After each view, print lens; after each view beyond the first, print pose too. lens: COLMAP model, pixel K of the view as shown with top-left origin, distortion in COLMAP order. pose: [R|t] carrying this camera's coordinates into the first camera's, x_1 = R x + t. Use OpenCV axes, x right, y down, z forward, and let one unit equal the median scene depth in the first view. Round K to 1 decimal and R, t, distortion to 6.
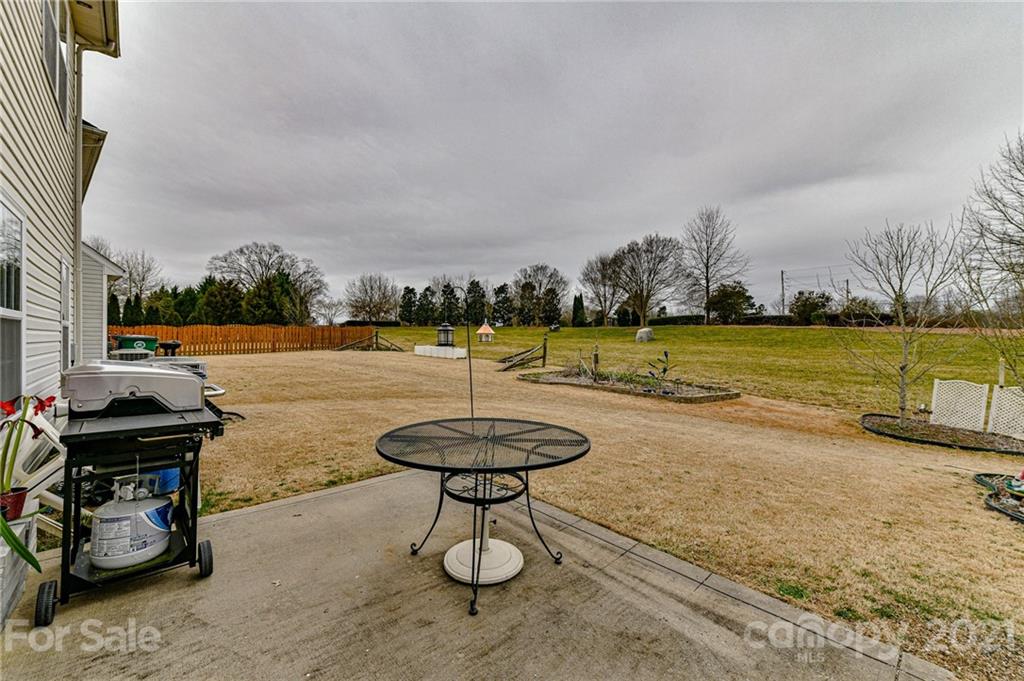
lens RADIAL K [[402.5, 0, 512.2], [0, 402.5, 339.5], [0, 0, 1]] dist [0.004628, -0.001219]
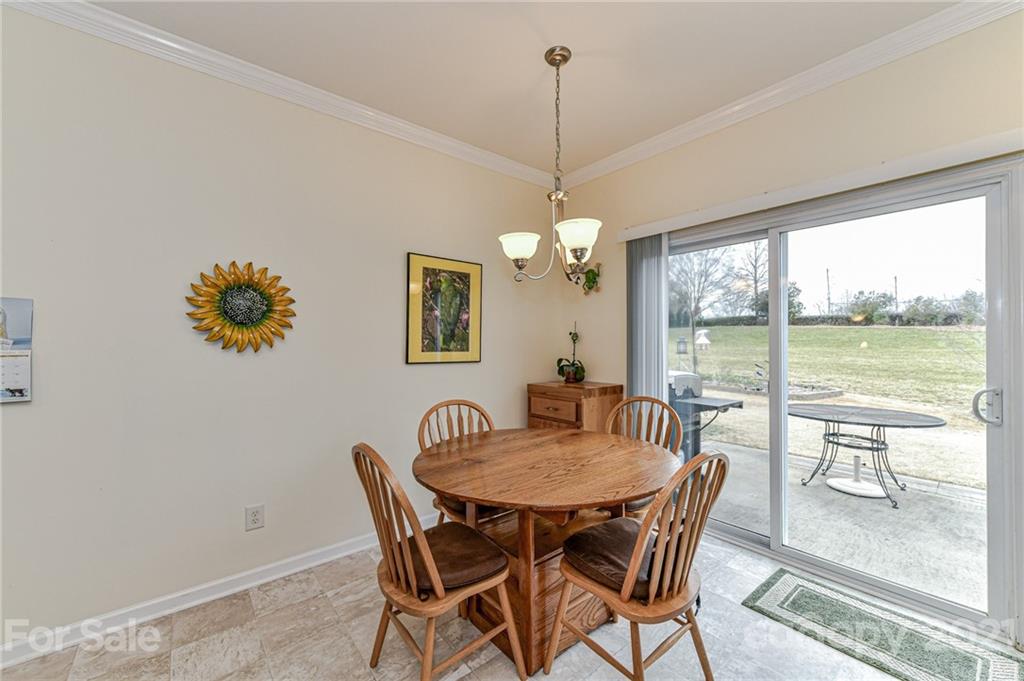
lens RADIAL K [[402.5, 0, 511.3], [0, 402.5, 342.0], [0, 0, 1]] dist [0.004628, -0.001219]
pose [[0.998558, -0.011551, -0.052434, -0.182890], [0.011692, 0.999929, 0.002386, -0.008836], [0.052403, -0.002995, 0.998622, -0.094590]]
